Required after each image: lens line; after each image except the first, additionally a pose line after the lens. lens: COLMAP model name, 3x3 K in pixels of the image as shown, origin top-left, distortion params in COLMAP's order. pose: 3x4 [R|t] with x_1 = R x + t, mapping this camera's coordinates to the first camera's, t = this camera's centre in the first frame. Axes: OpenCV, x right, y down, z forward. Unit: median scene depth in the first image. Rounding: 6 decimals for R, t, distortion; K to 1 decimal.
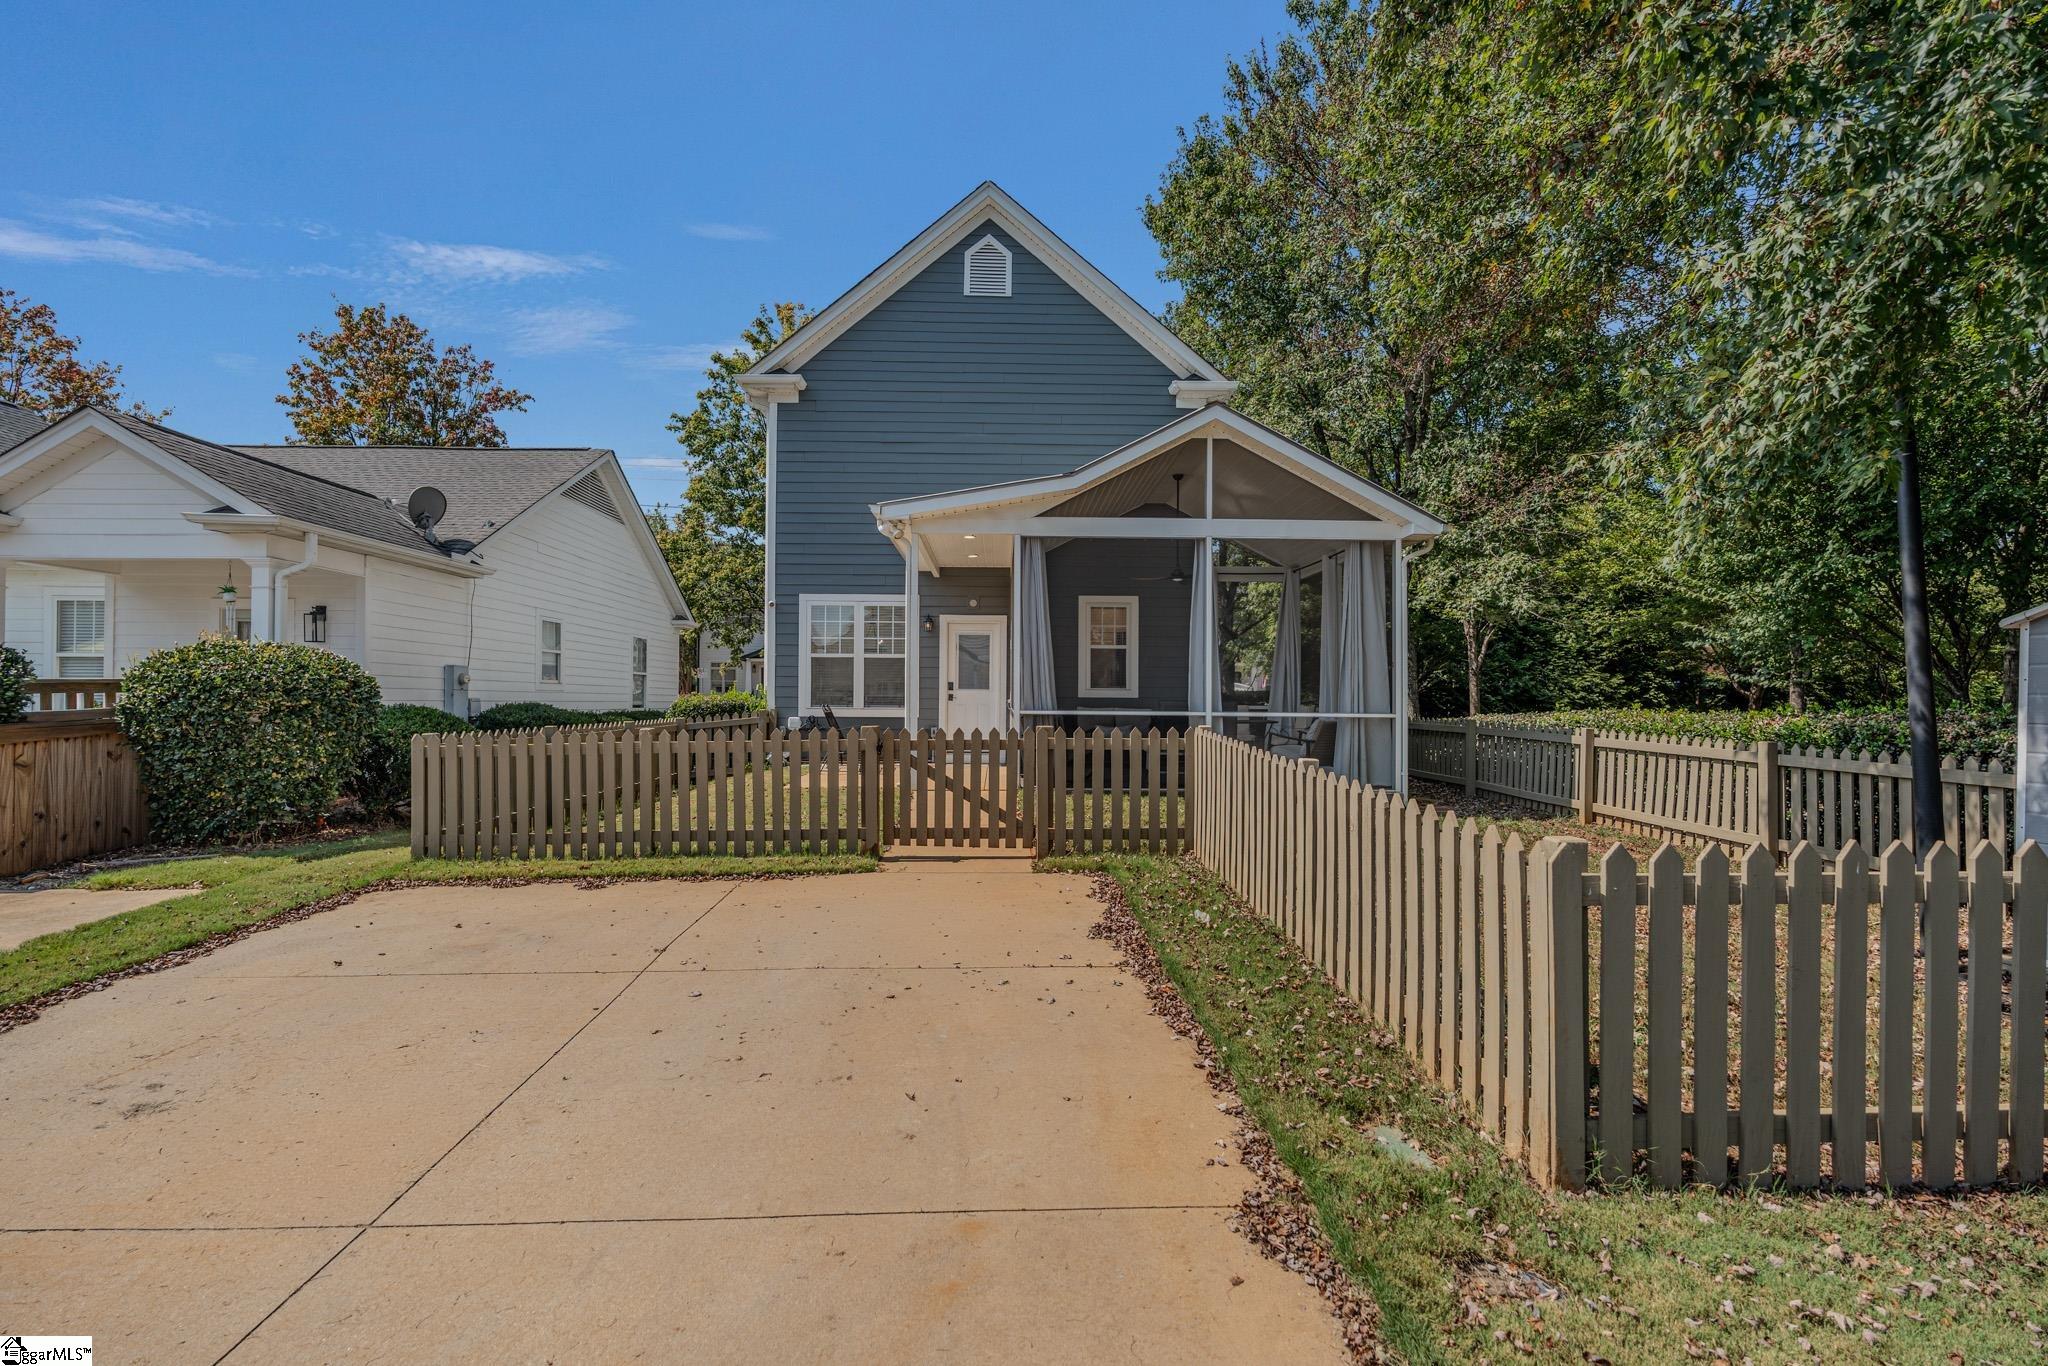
lens RADIAL K [[927.1, 0, 1023.7], [0, 927.1, 691.7], [0, 0, 1]] dist [0.001168, 0.000474]
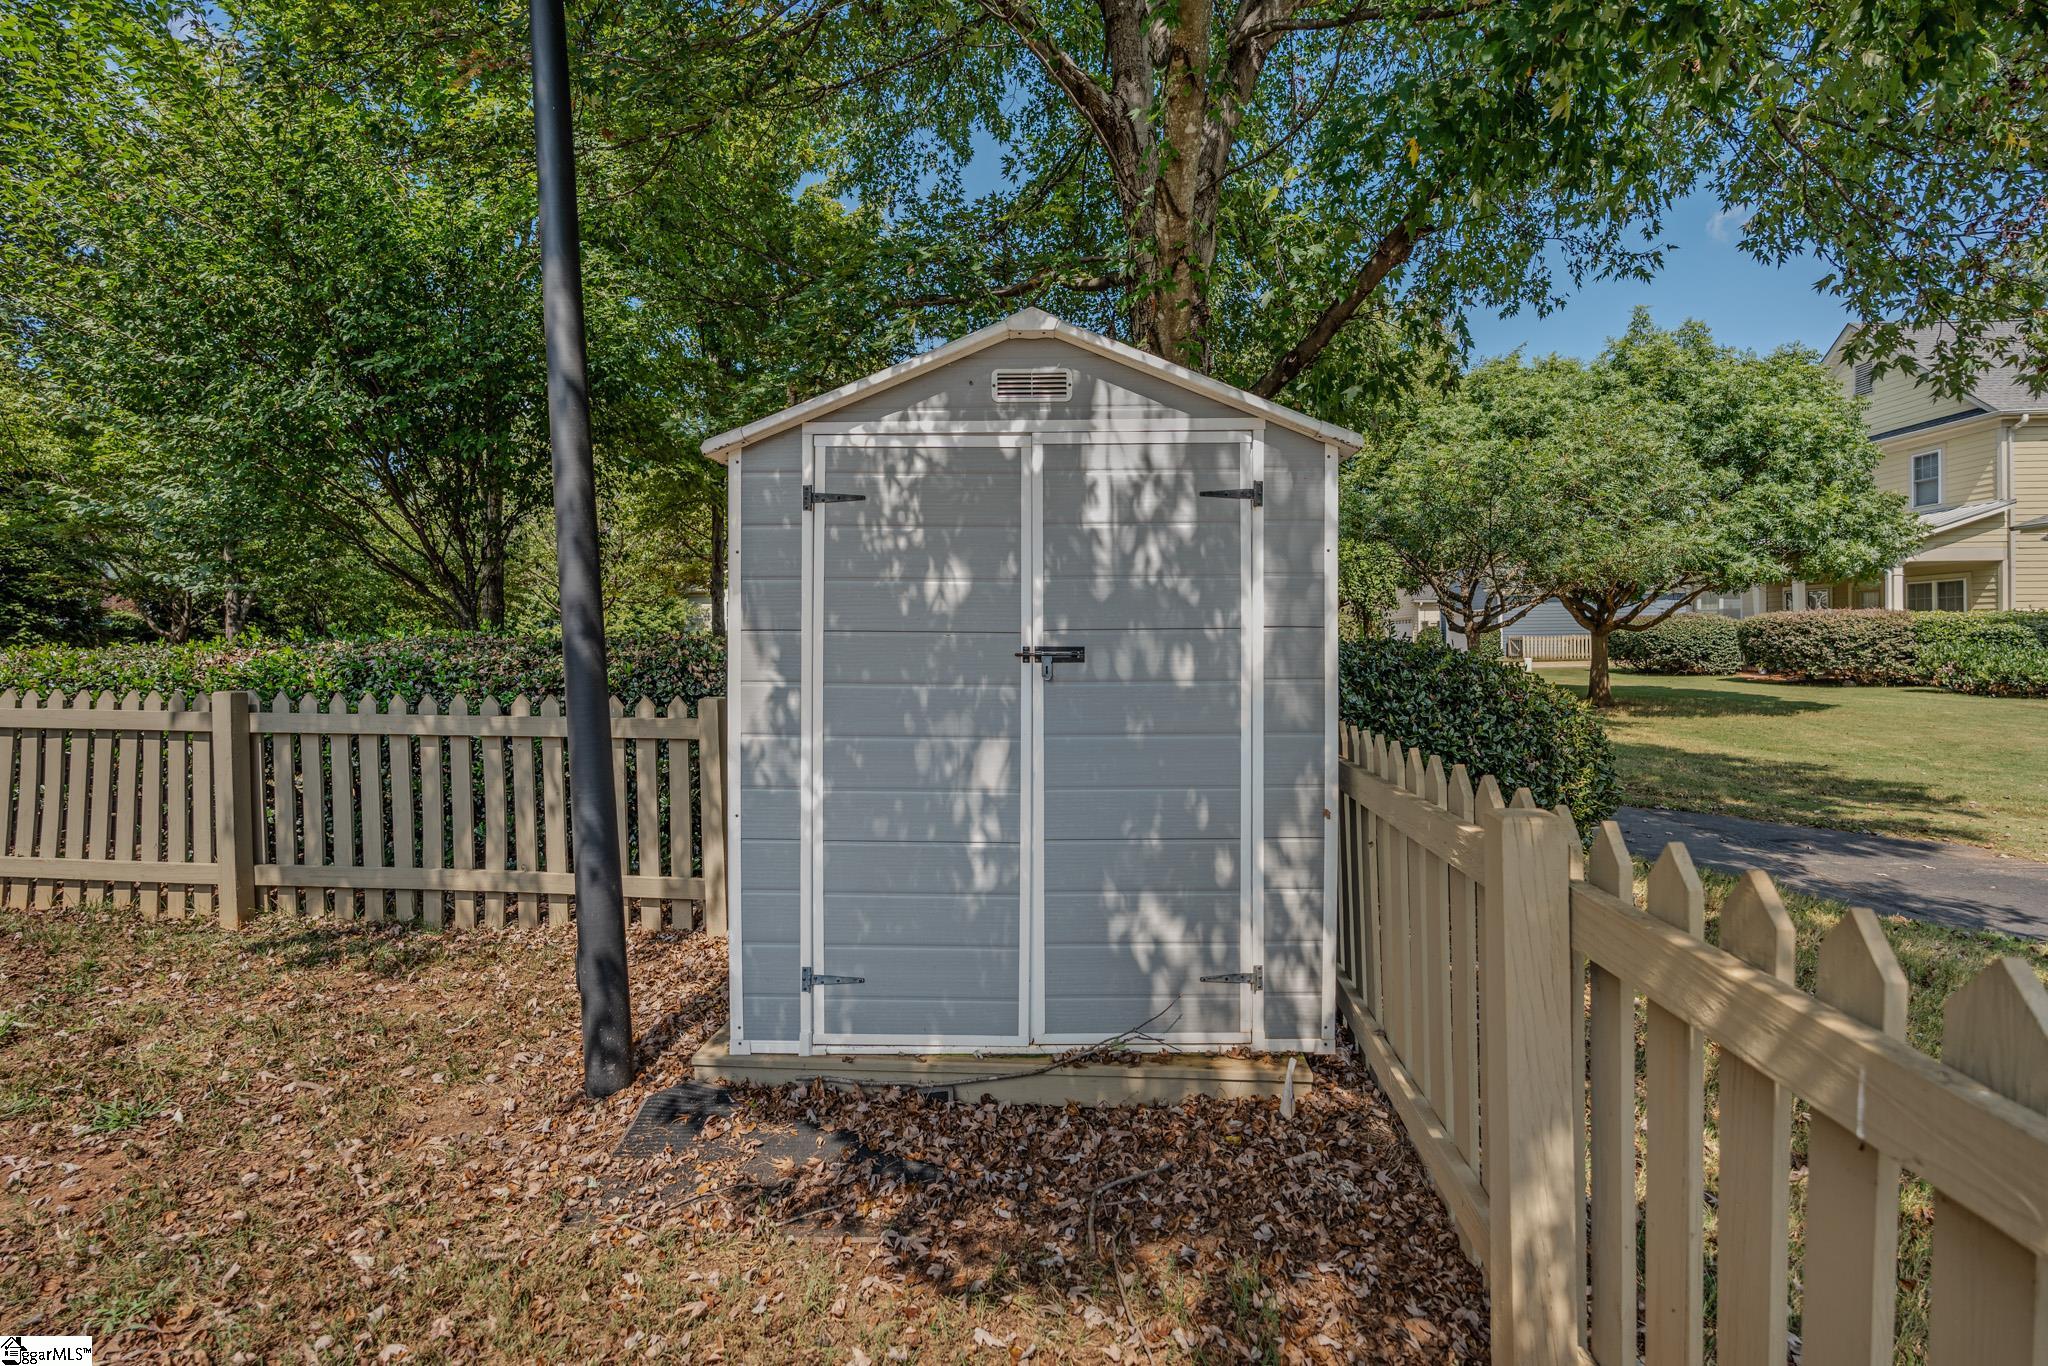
lens RADIAL K [[927.1, 0, 1028.0], [0, 927.1, 661.9], [0, 0, 1]] dist [0.001168, 0.000474]
pose [[0.156842, -0.028097, 0.987224, 0.330689], [0.003892, 0.999605, 0.027831, 0.022590], [-0.987616, -0.000523, 0.156889, 0.442815]]
